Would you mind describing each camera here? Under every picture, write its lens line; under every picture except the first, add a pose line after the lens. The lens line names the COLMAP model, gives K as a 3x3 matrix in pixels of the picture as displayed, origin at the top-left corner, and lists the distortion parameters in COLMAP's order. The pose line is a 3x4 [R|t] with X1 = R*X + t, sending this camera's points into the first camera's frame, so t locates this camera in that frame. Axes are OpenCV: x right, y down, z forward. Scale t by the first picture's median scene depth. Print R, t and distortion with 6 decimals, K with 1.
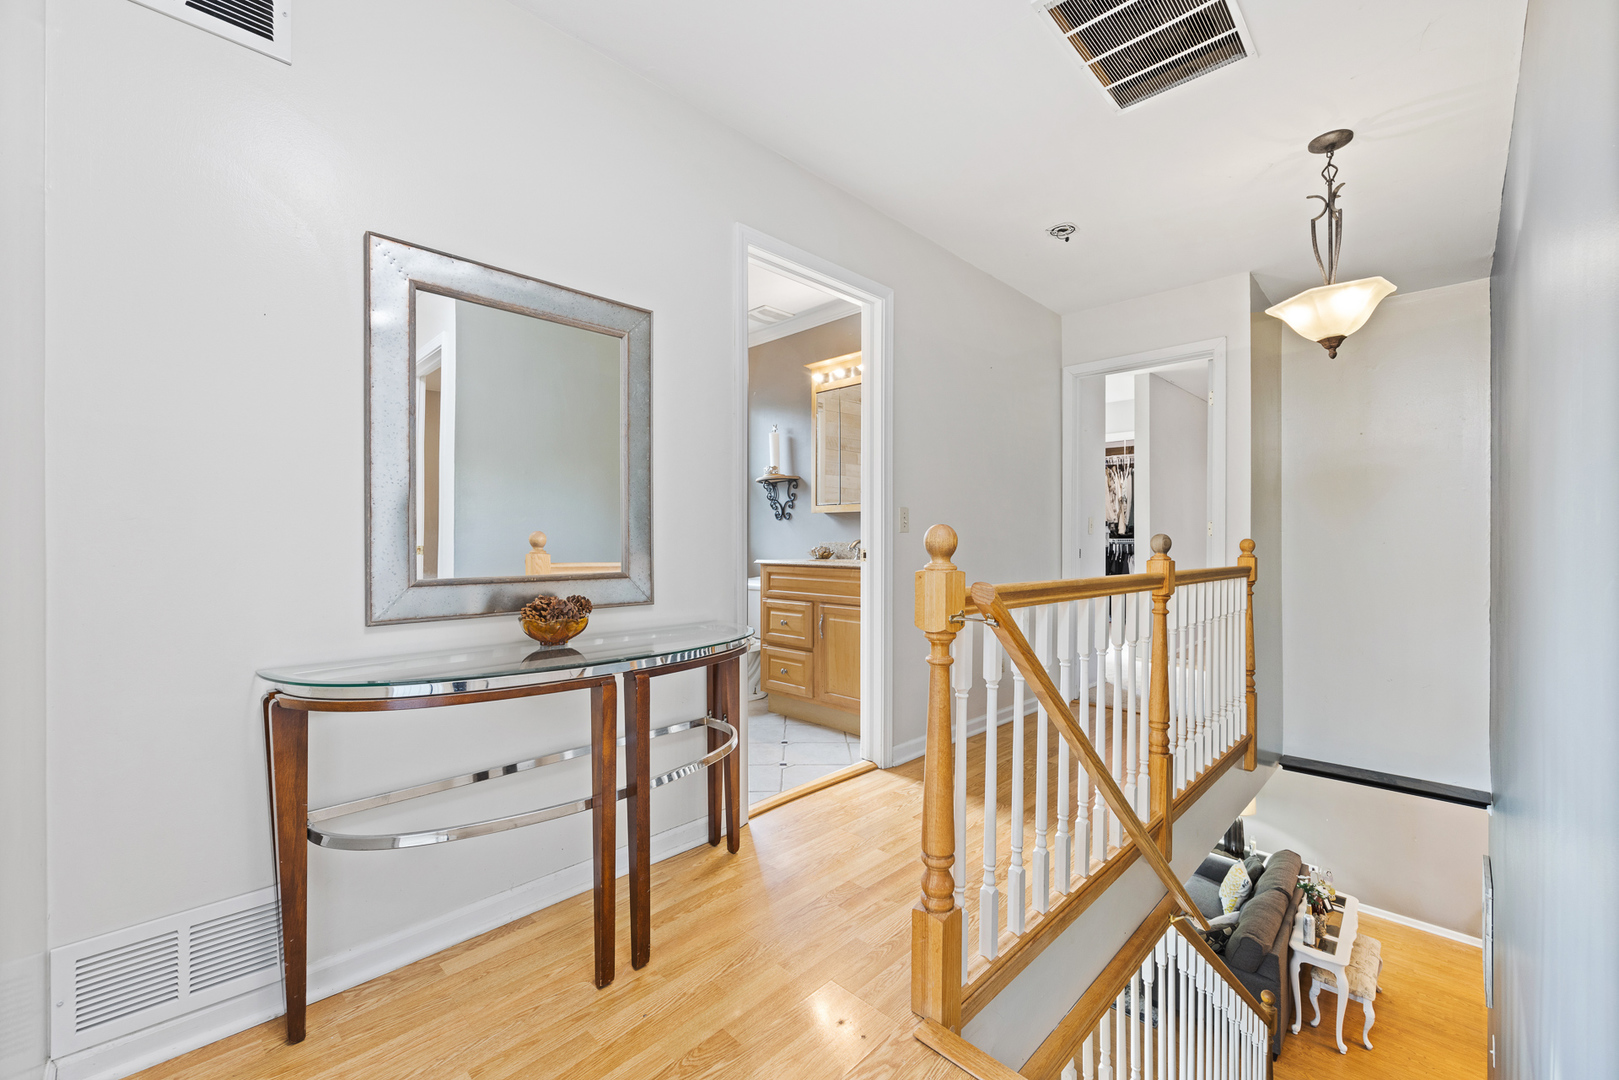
lens RADIAL K [[654.0, 0, 808.5], [0, 654.0, 541.2], [0, 0, 1]] dist [0.002610, 0.000299]
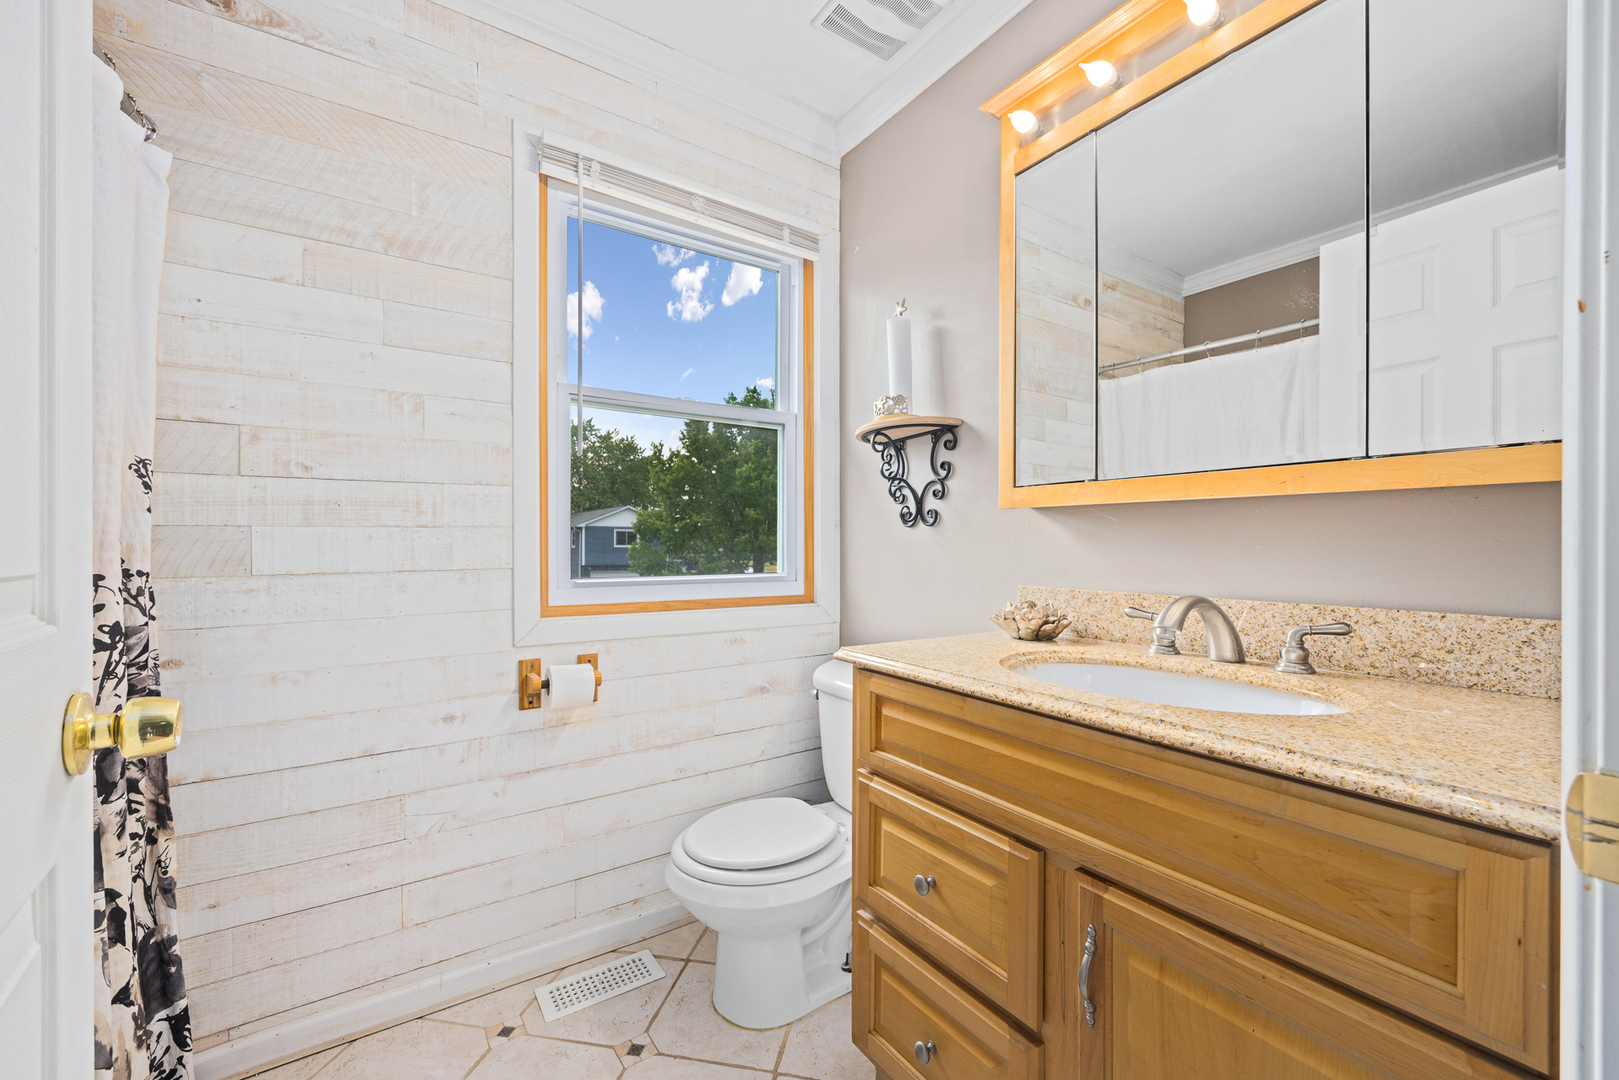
lens RADIAL K [[654.0, 0, 811.9], [0, 654.0, 538.8], [0, 0, 1]] dist [0.002610, 0.000299]
pose [[0.981257, 0.000323, -0.192705, -0.026015], [-0.000851, 0.999996, -0.002654, -0.023988], [0.192703, 0.002768, 0.981253, 0.584512]]
